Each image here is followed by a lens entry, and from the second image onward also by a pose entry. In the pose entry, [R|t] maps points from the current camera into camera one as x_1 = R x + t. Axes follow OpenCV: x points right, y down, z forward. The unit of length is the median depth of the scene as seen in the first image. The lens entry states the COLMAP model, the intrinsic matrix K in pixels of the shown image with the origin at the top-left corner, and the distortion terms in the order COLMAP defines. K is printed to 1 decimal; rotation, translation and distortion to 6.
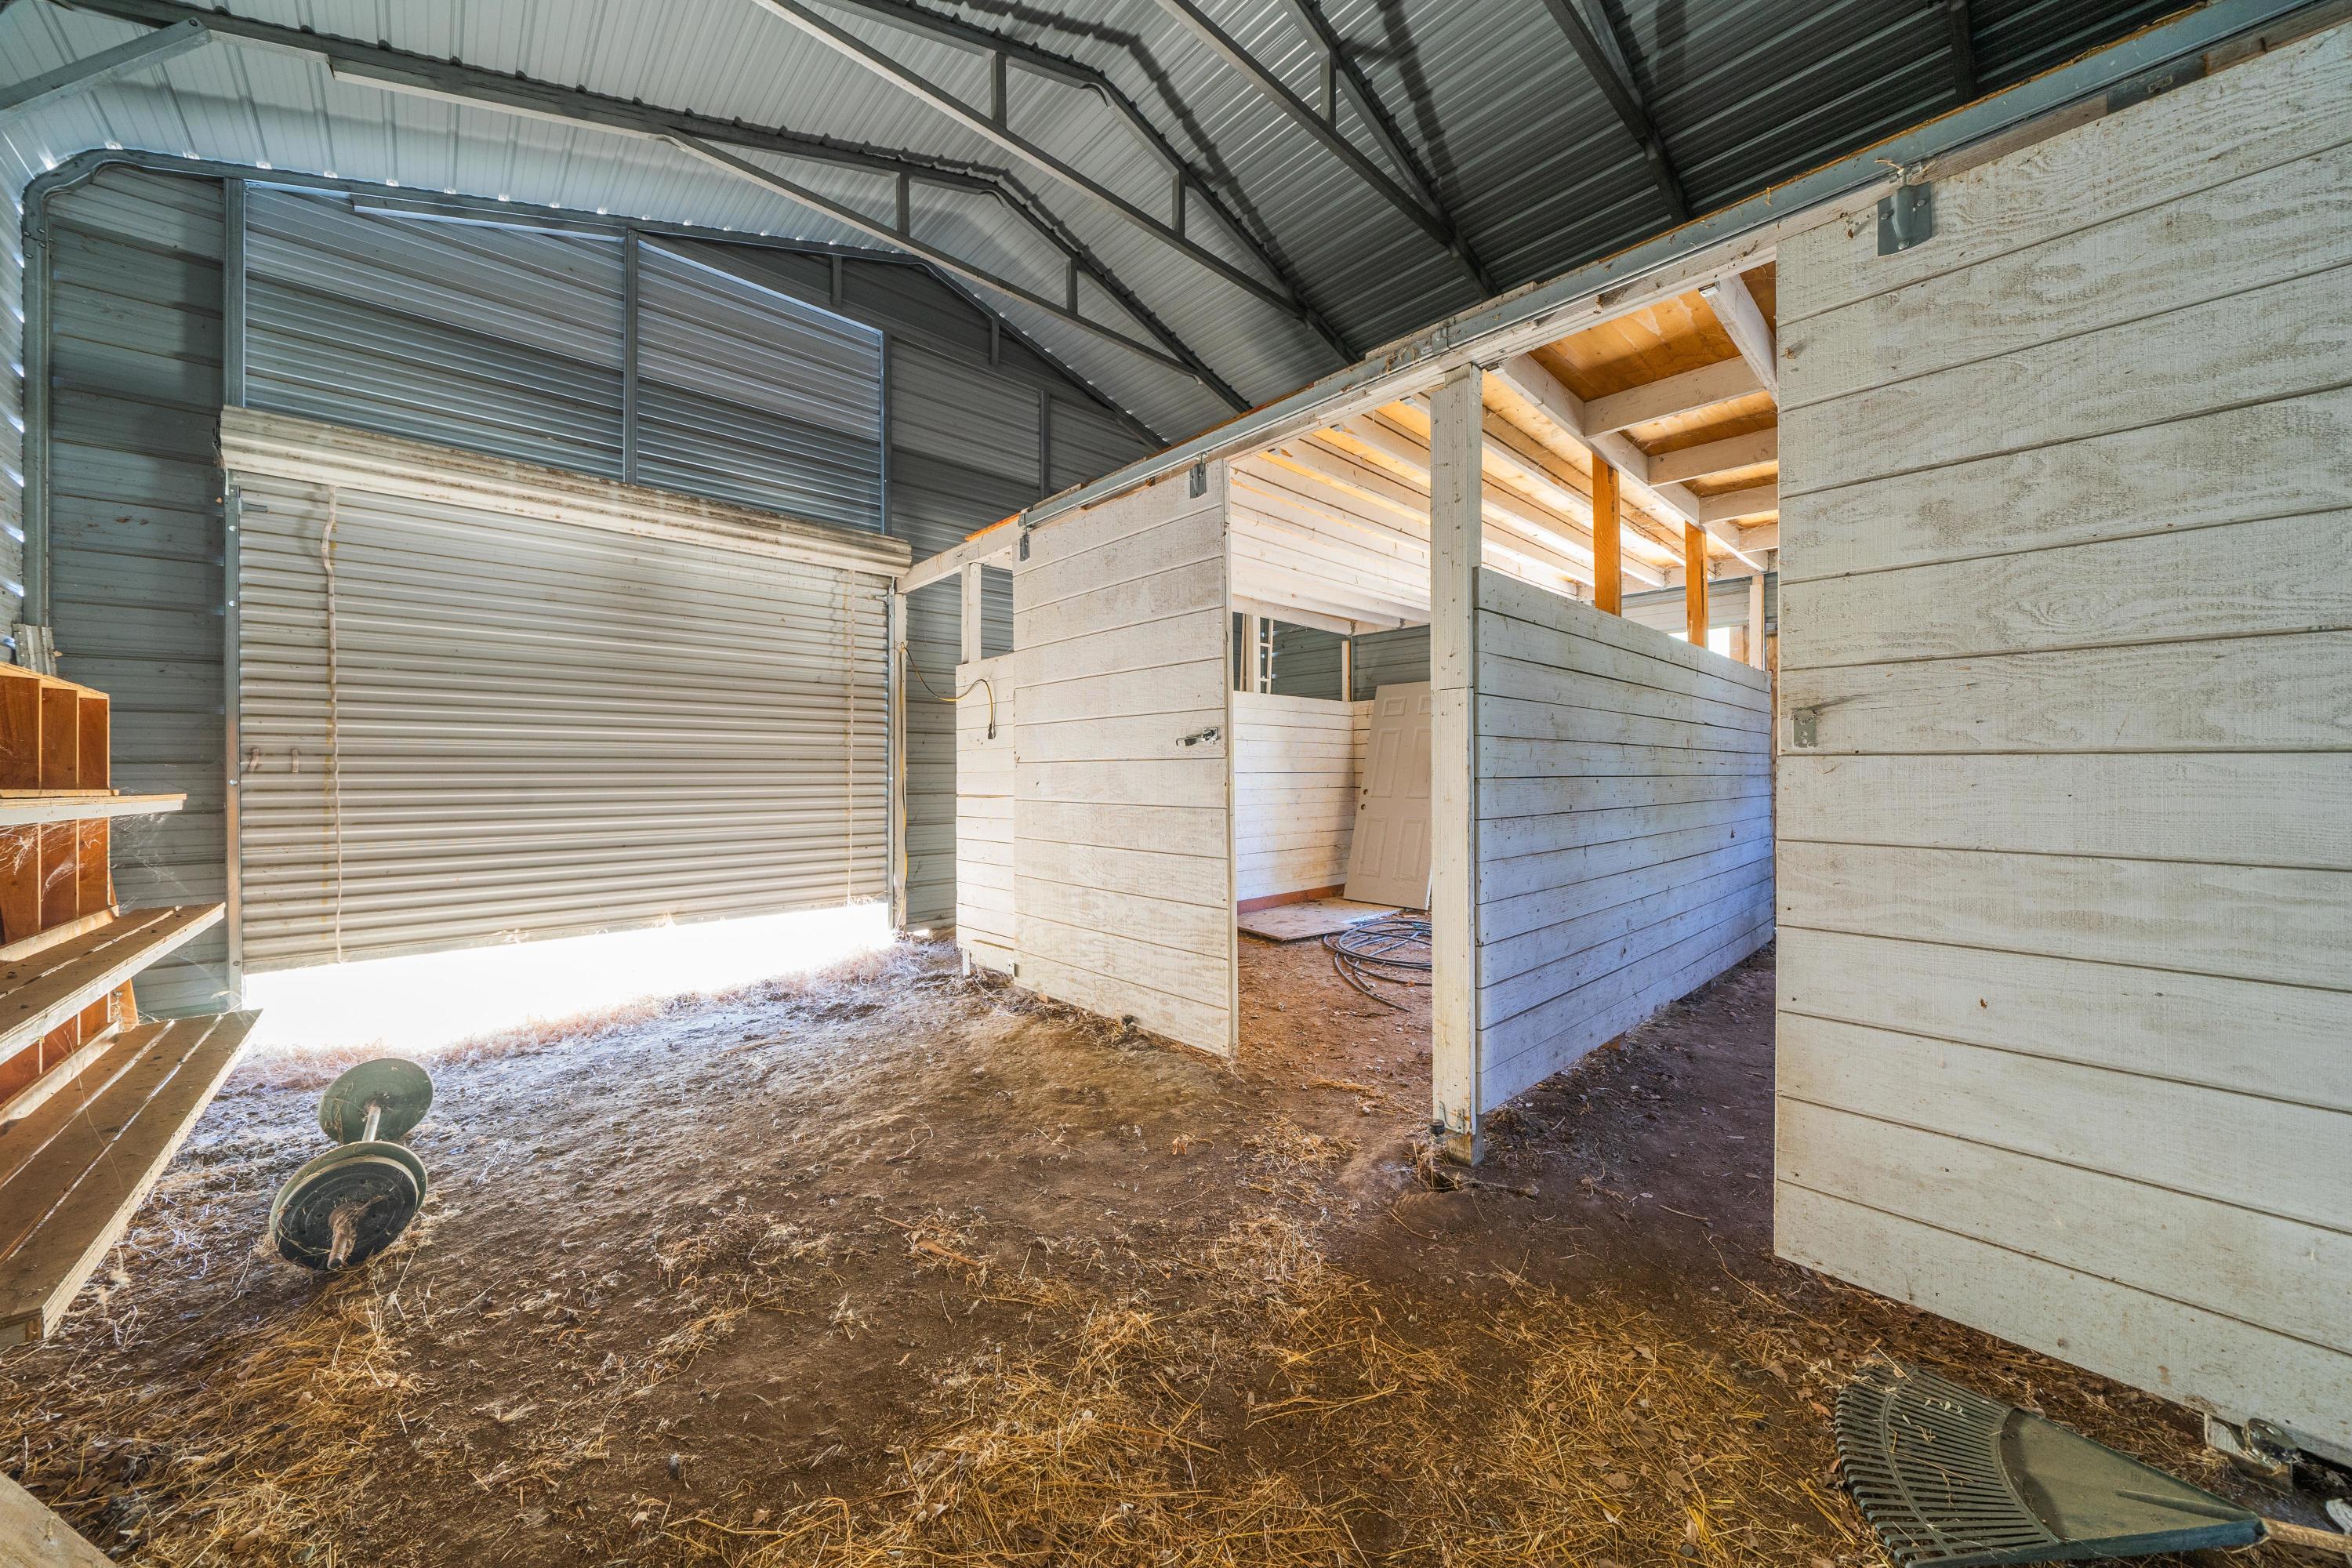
lens RADIAL K [[807.8, 0, 1167.3], [0, 807.8, 769.3], [0, 0, 1]] dist [-0.001159, -0.000076]
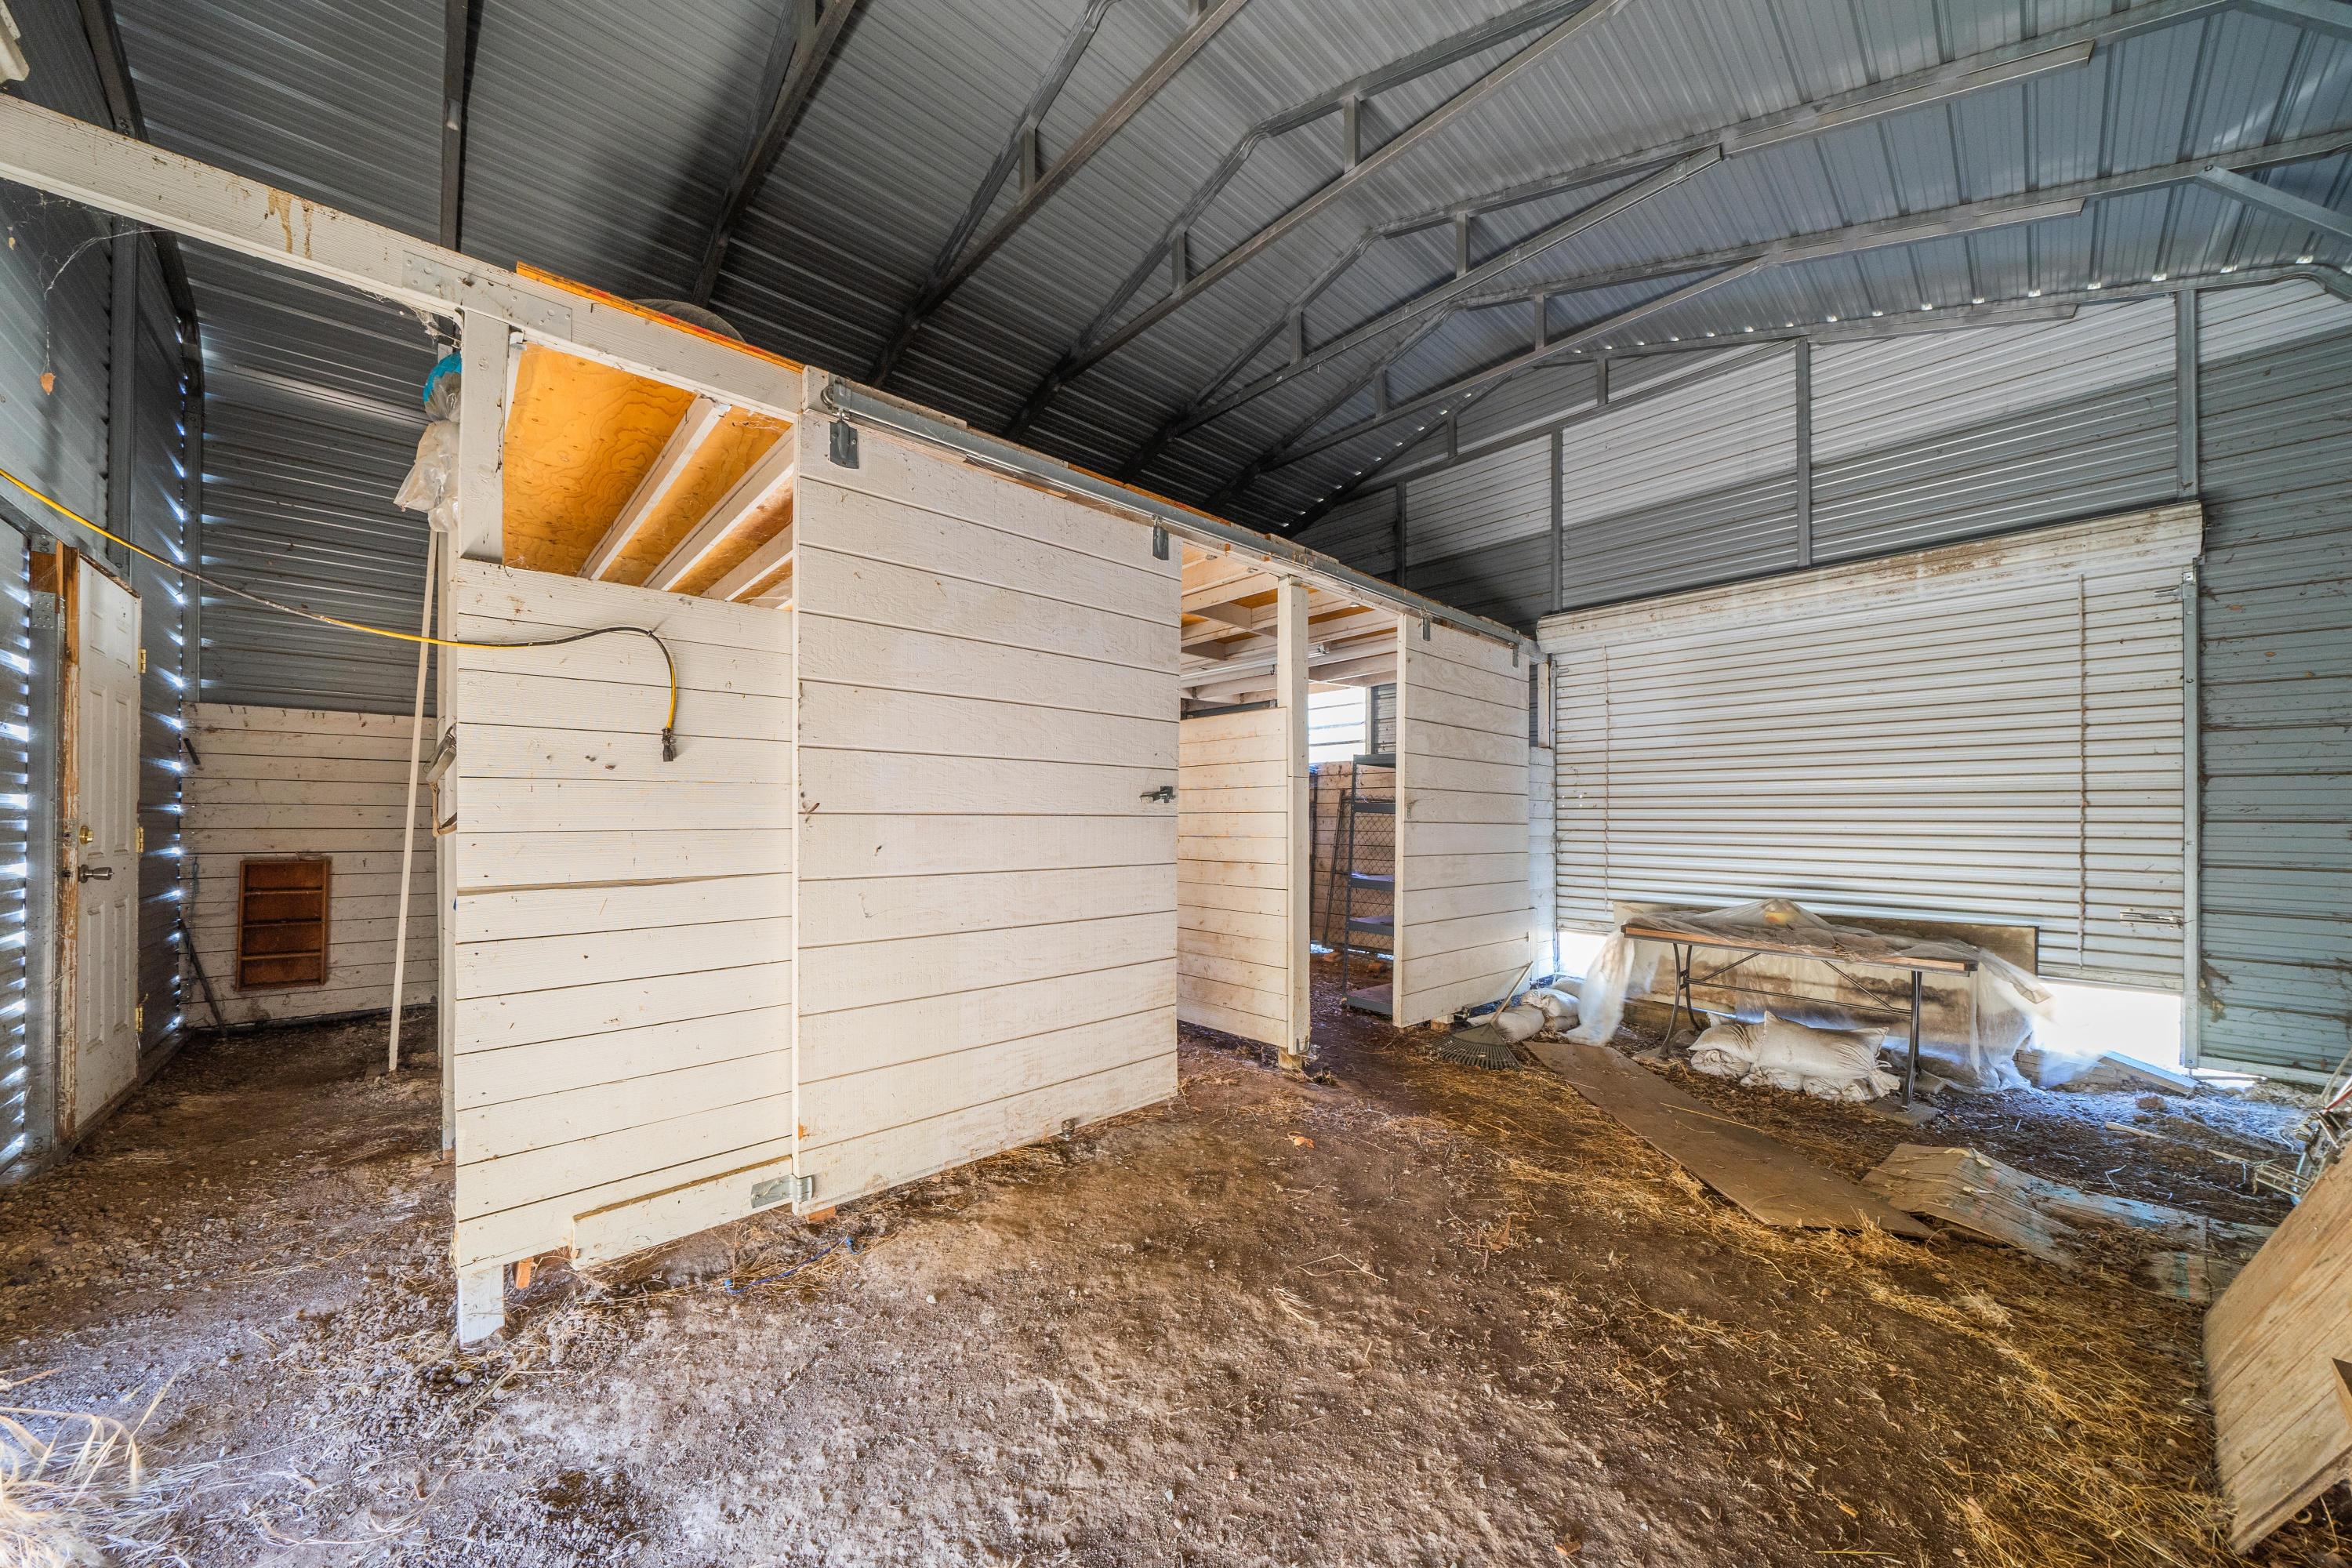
lens RADIAL K [[802.5, 0, 1161.3], [0, 802.5, 815.2], [0, 0, 1]] dist [-0.001786, -0.000047]
pose [[0.006754, 0.011344, 0.999913, -1.044459], [-0.005623, 0.999920, -0.011306, -0.003384], [-0.999961, -0.005546, 0.006817, 1.065211]]
